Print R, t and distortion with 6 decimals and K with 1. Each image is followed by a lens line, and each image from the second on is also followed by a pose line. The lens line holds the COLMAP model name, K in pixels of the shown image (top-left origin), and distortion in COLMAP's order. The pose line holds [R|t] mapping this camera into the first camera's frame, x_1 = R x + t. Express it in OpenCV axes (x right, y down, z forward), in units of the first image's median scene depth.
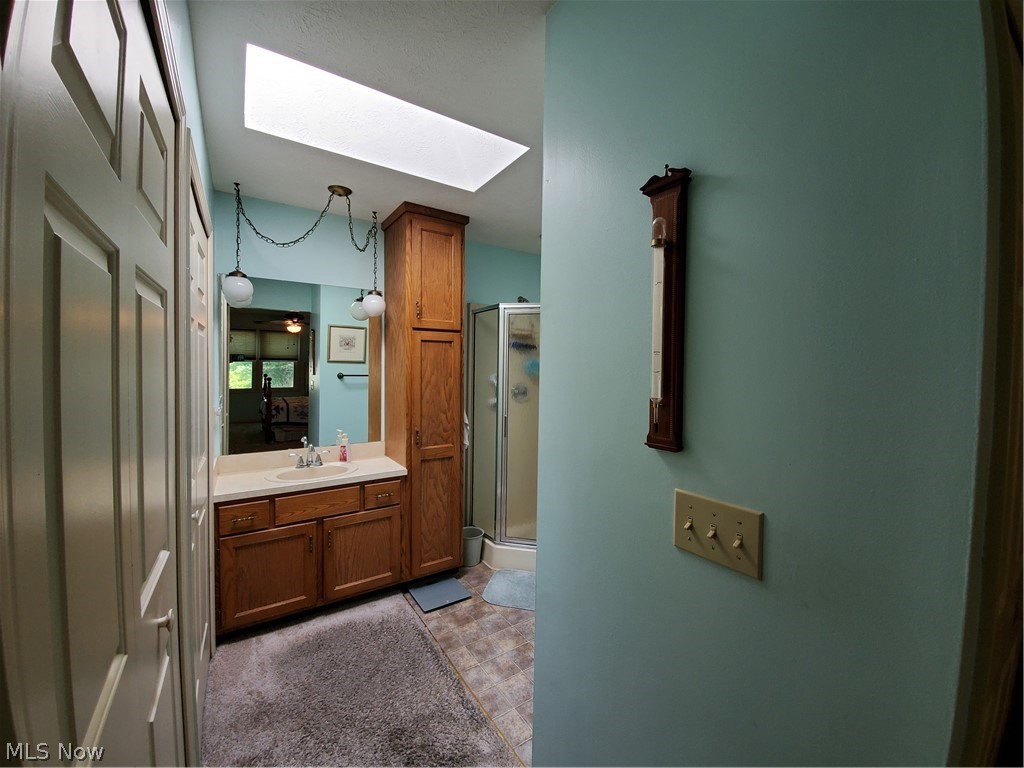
lens RADIAL K [[406.6, 0, 517.0], [0, 406.6, 386.6], [0, 0, 1]] dist [0.010329, -0.016183]
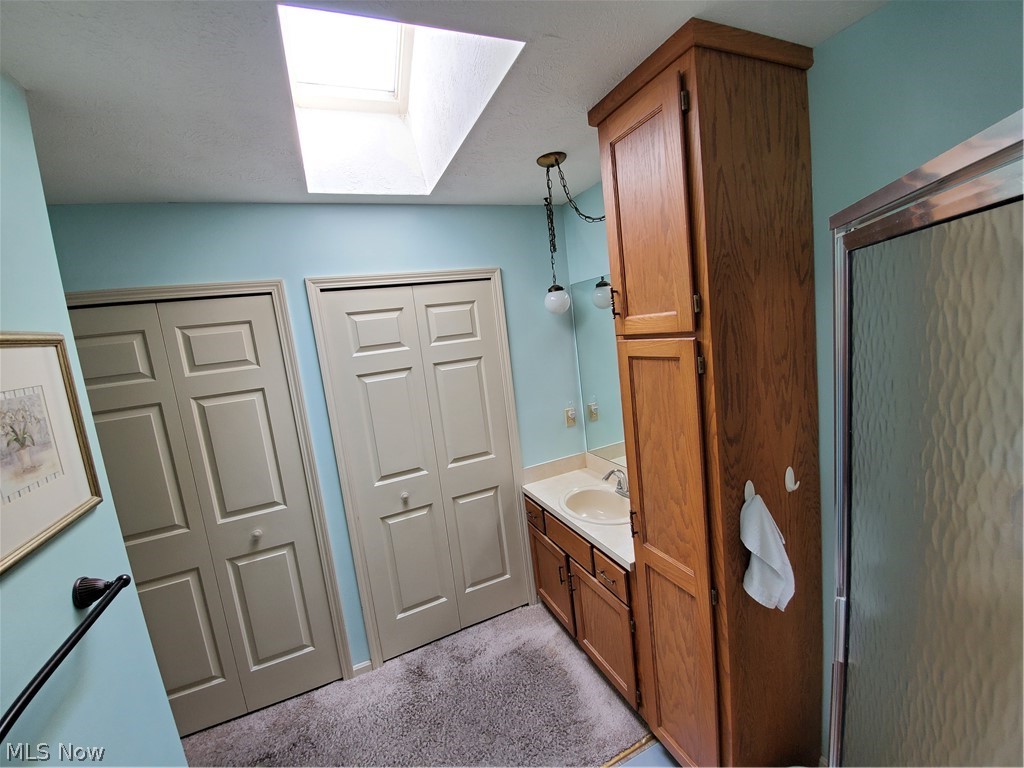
lens RADIAL K [[406.6, 0, 517.0], [0, 406.6, 386.6], [0, 0, 1]] dist [0.010329, -0.016183]
pose [[-0.167593, 0.144118, -0.975265, 0.318073], [0.052905, 0.989146, 0.137078, -0.154239], [0.984436, -0.028623, -0.173399, 0.925527]]
